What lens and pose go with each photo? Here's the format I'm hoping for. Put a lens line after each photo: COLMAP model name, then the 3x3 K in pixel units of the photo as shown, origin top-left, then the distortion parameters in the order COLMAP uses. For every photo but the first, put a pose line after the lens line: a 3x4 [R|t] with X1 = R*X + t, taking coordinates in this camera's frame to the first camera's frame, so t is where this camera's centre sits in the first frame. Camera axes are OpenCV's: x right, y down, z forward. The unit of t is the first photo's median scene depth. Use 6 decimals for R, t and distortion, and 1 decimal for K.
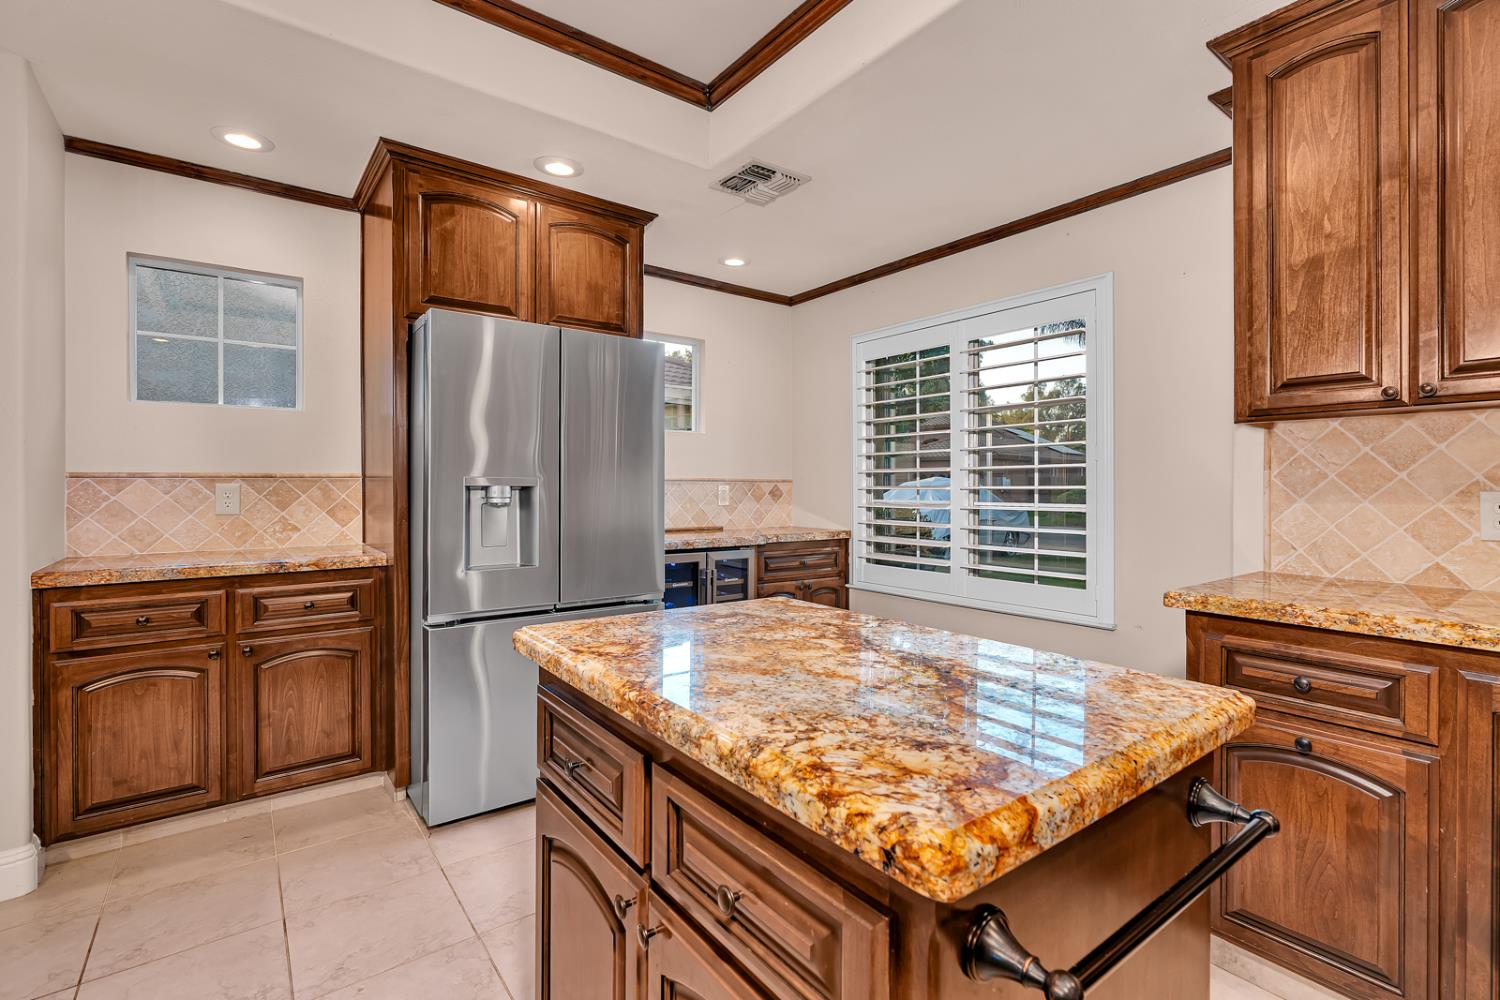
lens RADIAL K [[681.2, 0, 758.0], [0, 681.2, 493.6], [0, 0, 1]] dist [-0.004948, 0.001193]
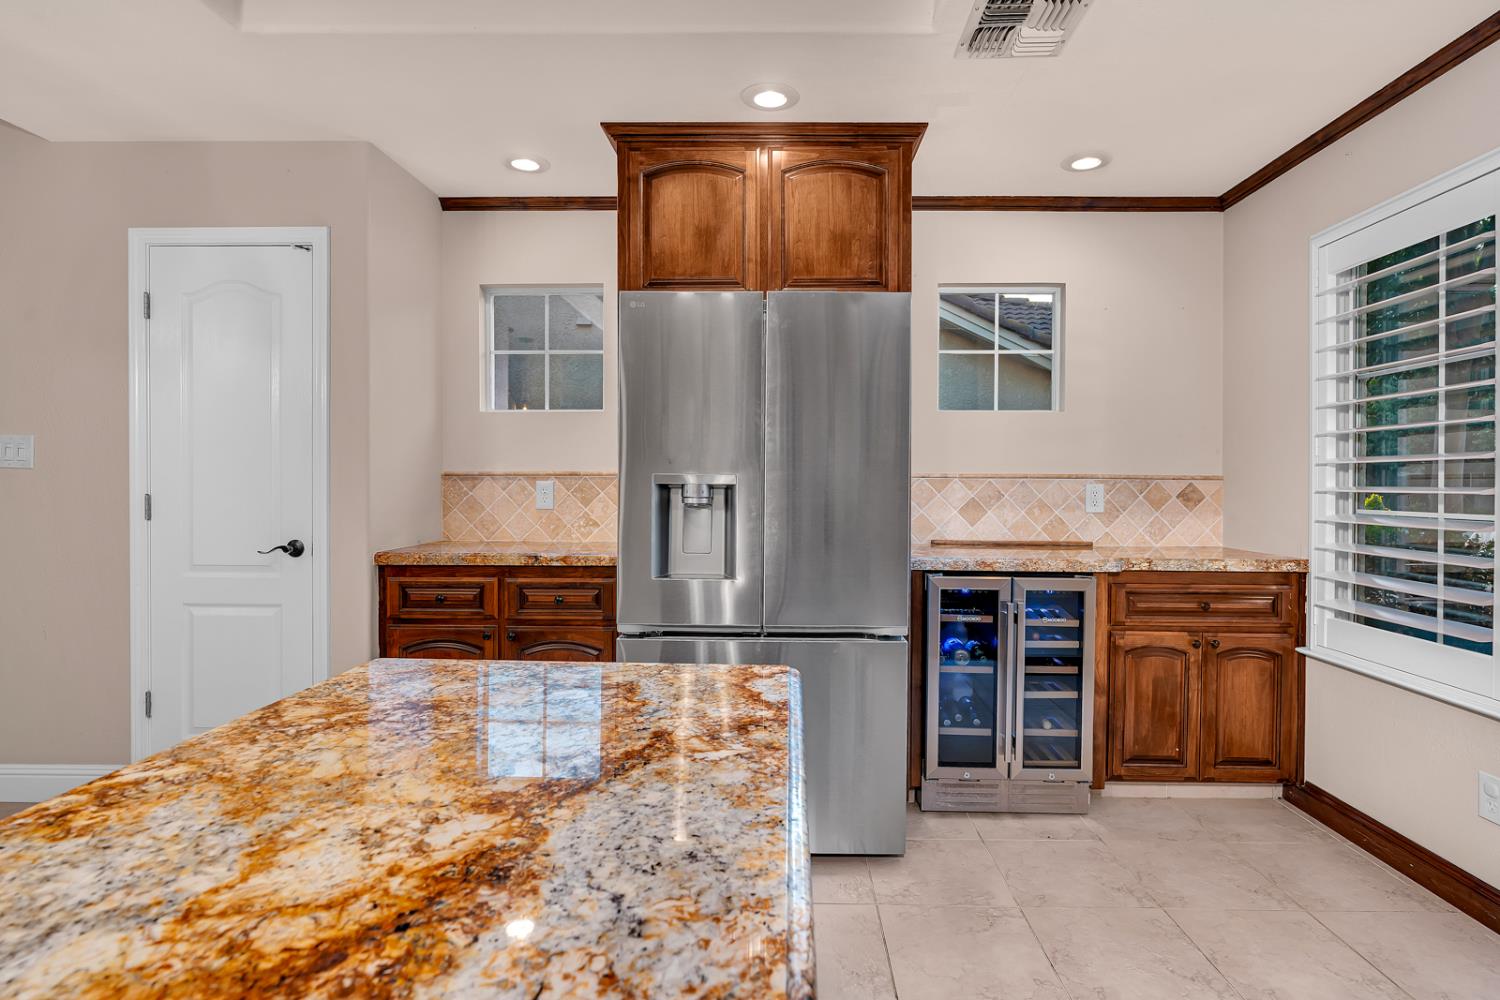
lens RADIAL K [[750.4, 0, 769.0], [0, 750.4, 492.6], [0, 0, 1]] dist [-0.003308, 0.000581]
pose [[0.781170, 0.010486, -0.624231, 0.253864], [-0.010356, 0.999939, 0.003837, -0.004203], [0.624233, 0.003467, 0.781231, 0.264779]]
